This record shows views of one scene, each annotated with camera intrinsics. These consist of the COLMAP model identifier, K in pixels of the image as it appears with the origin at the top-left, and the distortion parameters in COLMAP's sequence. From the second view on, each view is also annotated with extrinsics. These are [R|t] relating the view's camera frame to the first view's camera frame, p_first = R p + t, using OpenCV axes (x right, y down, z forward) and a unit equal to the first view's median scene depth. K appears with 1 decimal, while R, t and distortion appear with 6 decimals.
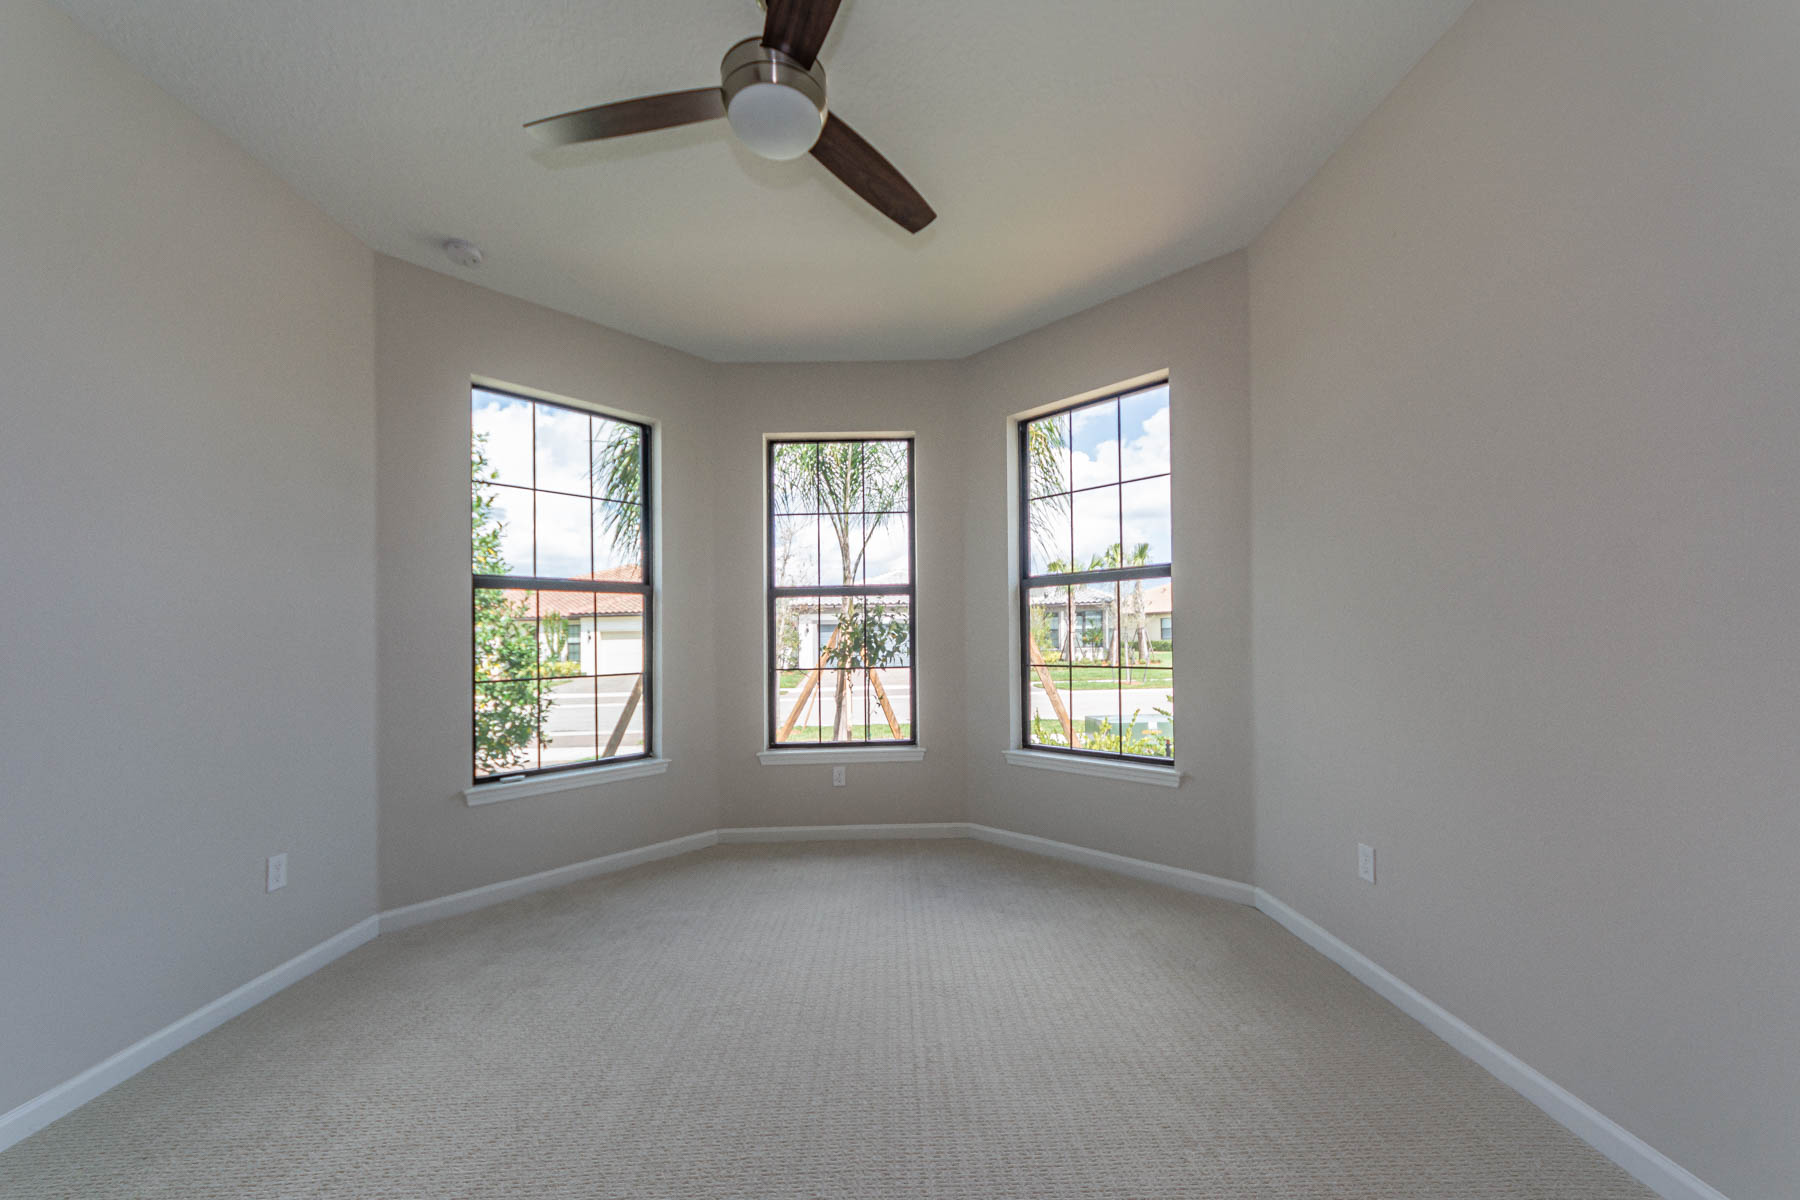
lens RADIAL K [[665.0, 0, 896.7], [0, 665.0, 625.7], [0, 0, 1]] dist [0.001485, -0.000010]
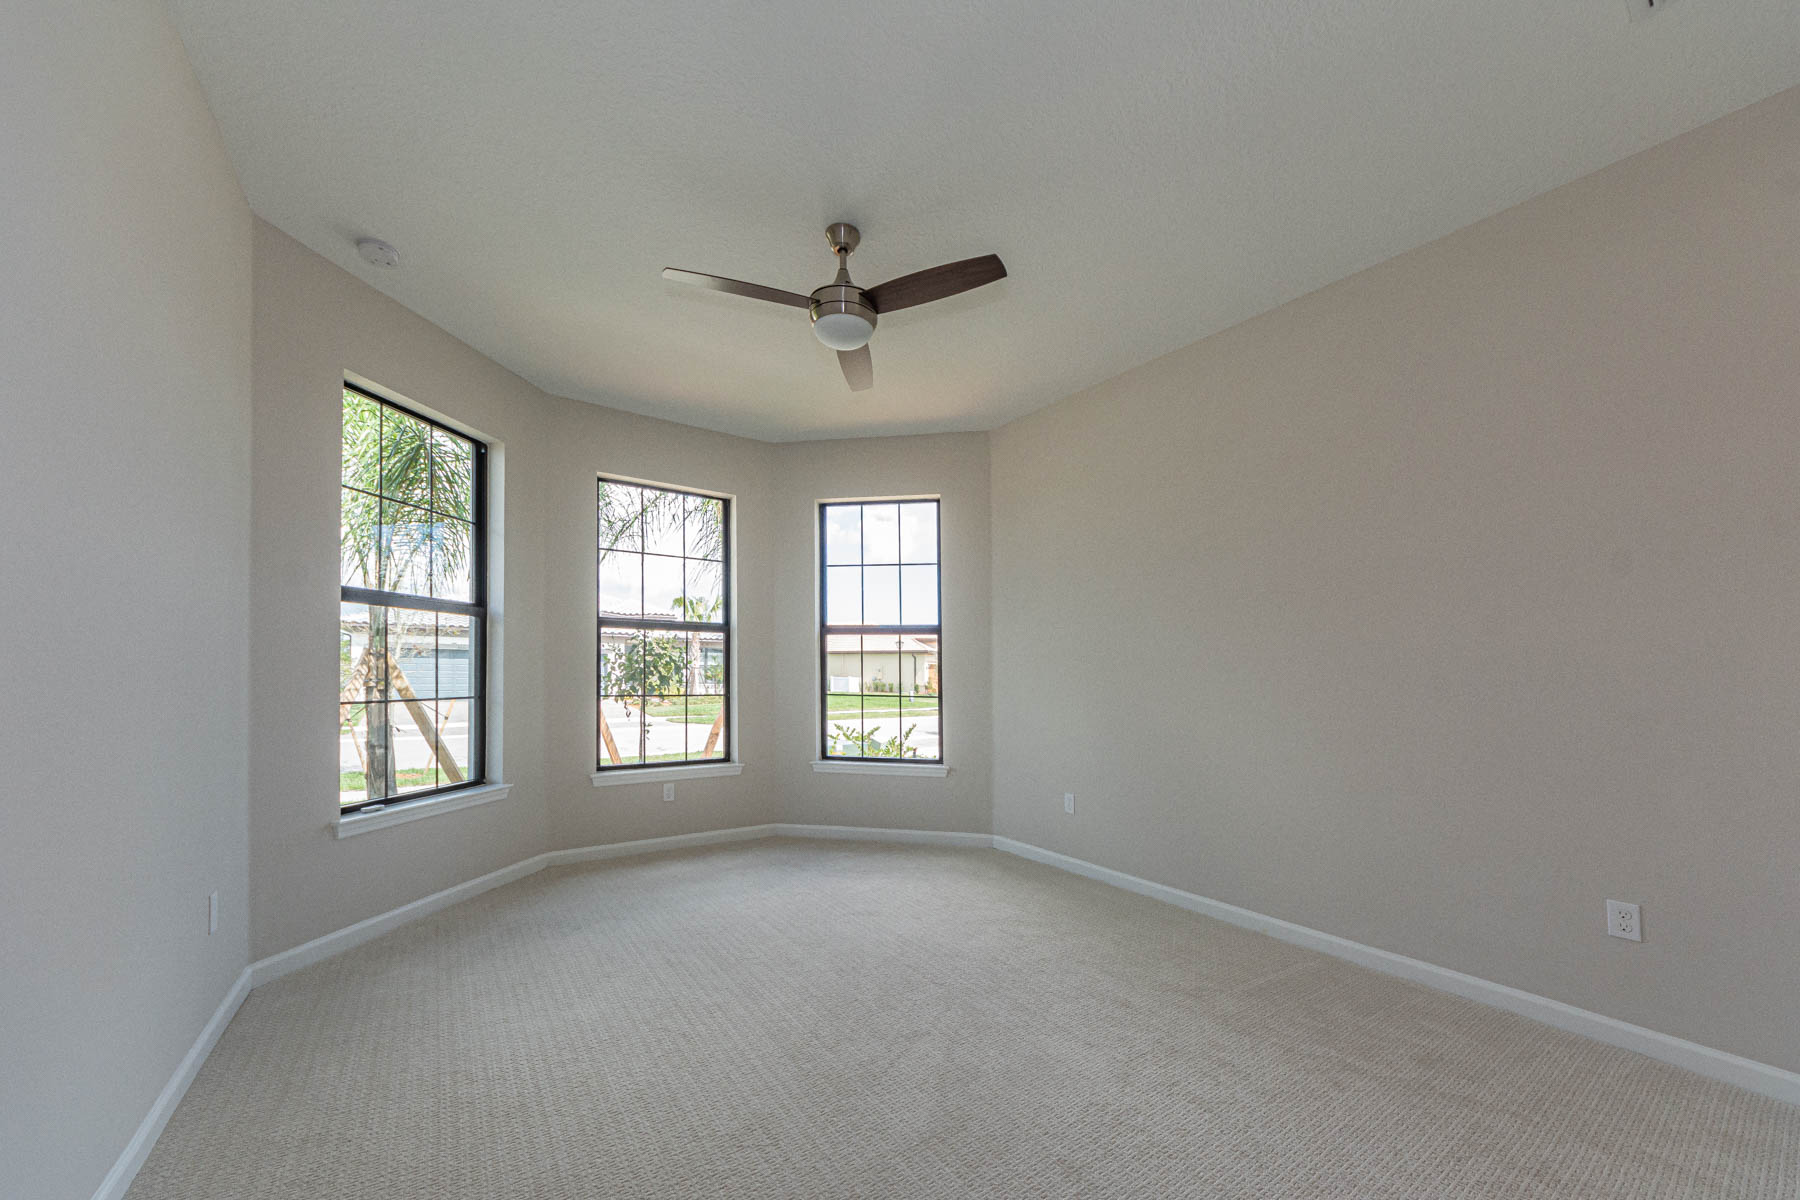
lens RADIAL K [[665.0, 0, 896.7], [0, 665.0, 625.7], [0, 0, 1]] dist [0.001485, -0.000010]
pose [[0.835688, 0.069231, 0.544823, -0.402541], [-0.039597, 0.997037, -0.065956, 0.006310], [-0.547775, 0.033545, 0.835953, -0.154612]]
